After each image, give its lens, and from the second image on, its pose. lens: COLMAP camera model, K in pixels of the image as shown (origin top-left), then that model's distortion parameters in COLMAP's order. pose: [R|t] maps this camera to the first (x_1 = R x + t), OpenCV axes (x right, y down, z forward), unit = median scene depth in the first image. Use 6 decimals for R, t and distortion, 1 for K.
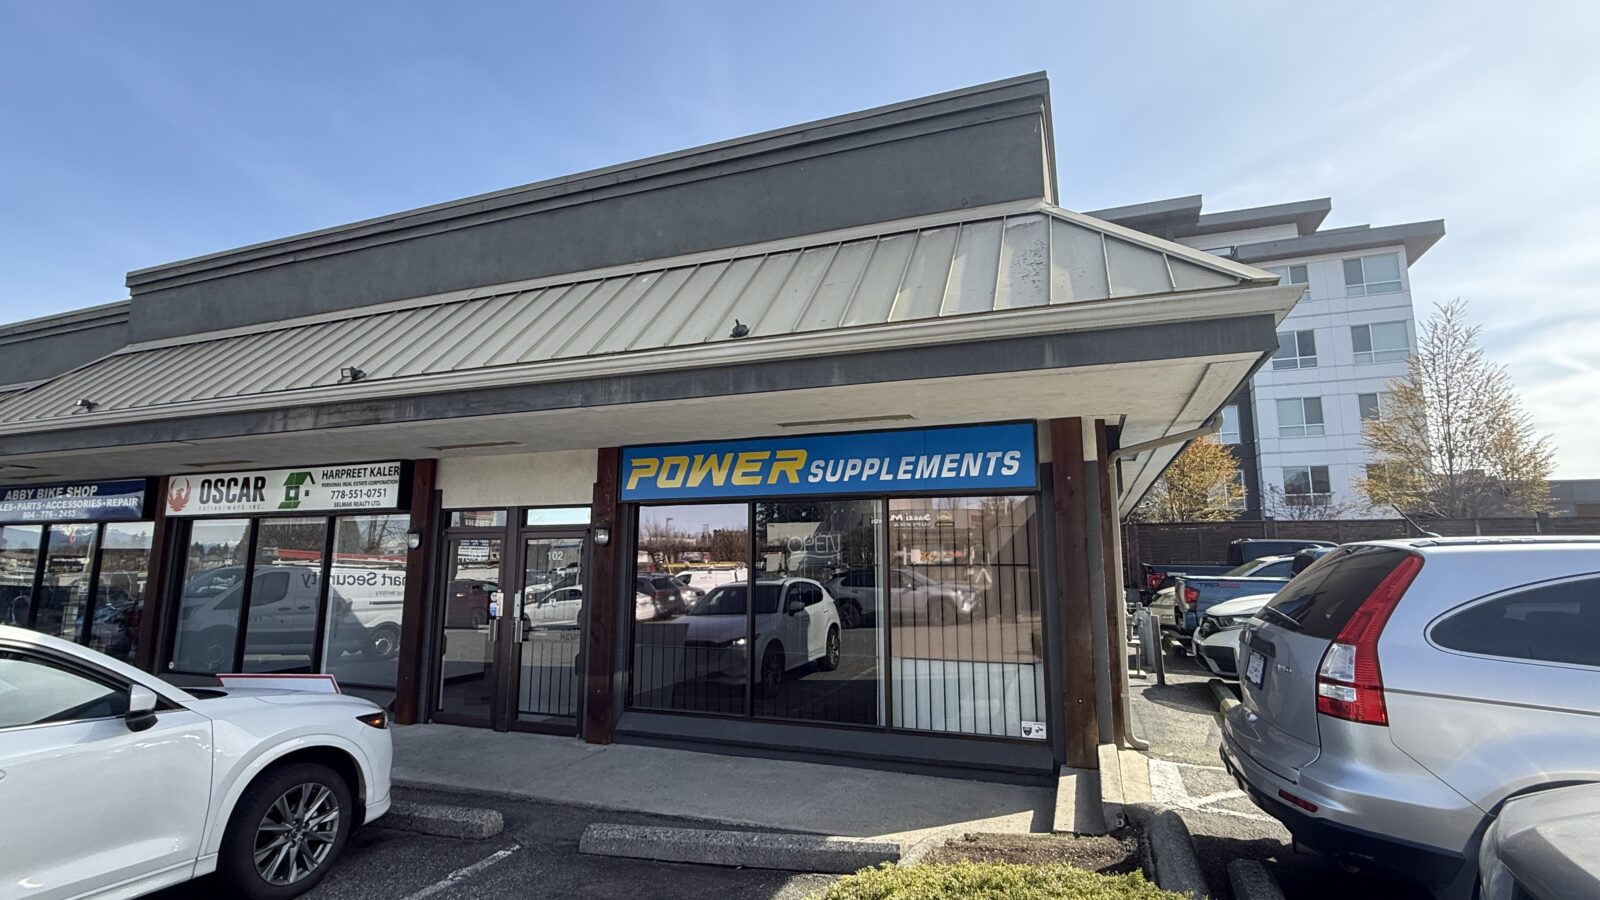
lens RADIAL K [[737.5, 0, 801.3], [0, 737.5, 444.2], [0, 0, 1]] dist [-0.001711, 0.000217]
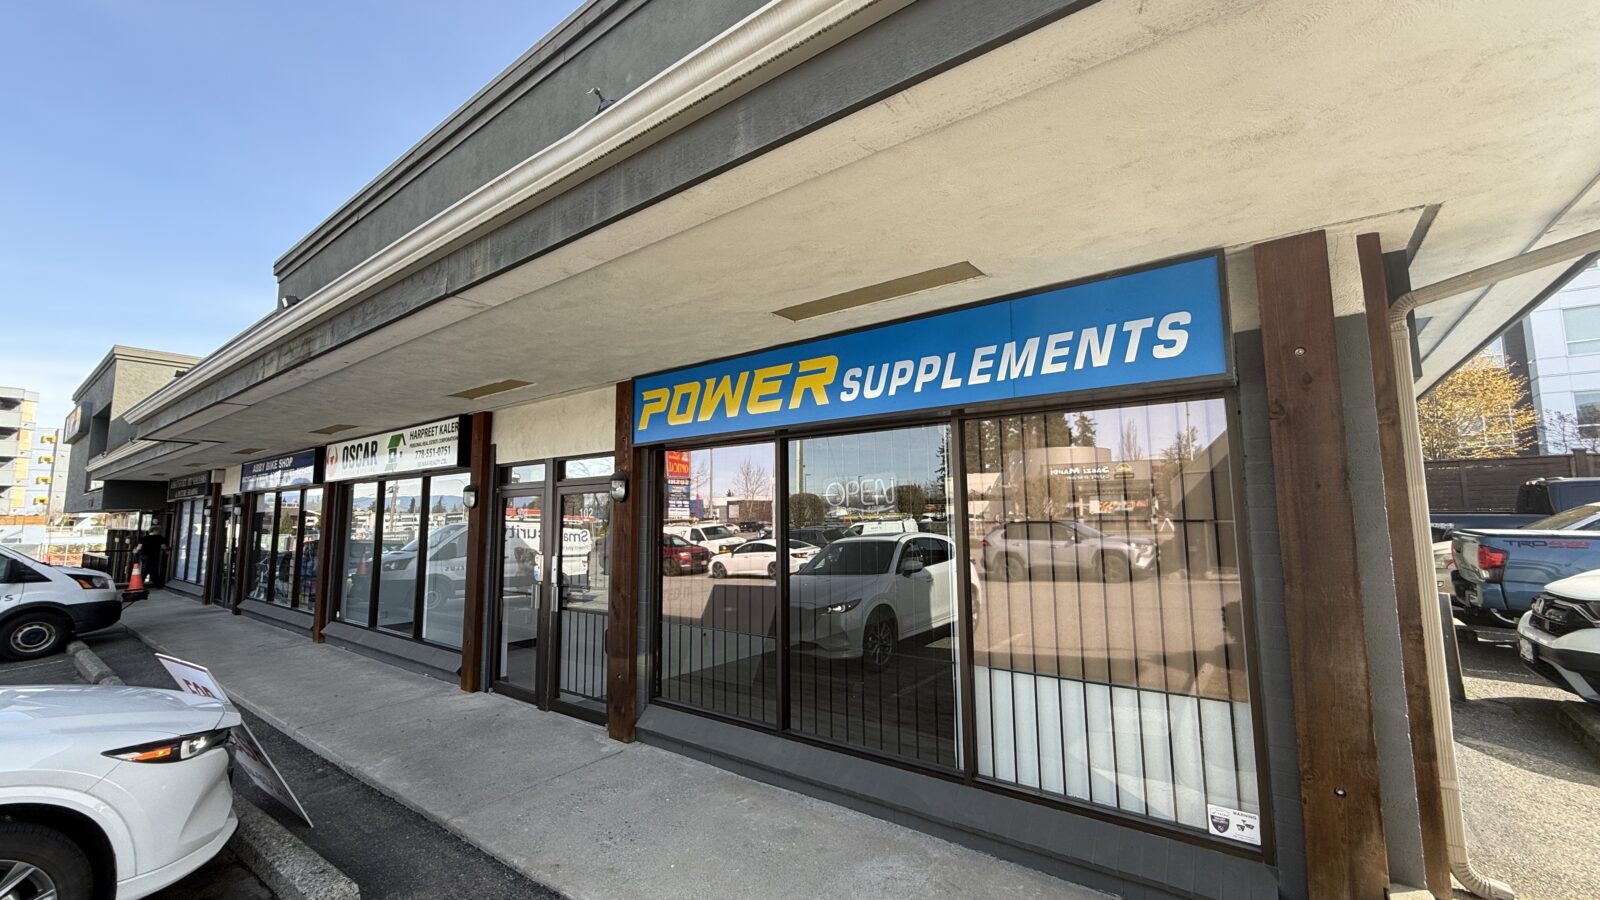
lens RADIAL K [[636.4, 0, 793.9], [0, 636.4, 446.2], [0, 0, 1]] dist [0.001304, -0.000694]
pose [[0.957890, -0.041980, -0.284050, 0.119683], [0.056571, 0.997457, 0.043359, 0.057746], [0.281507, -0.057602, 0.957829, 0.379484]]
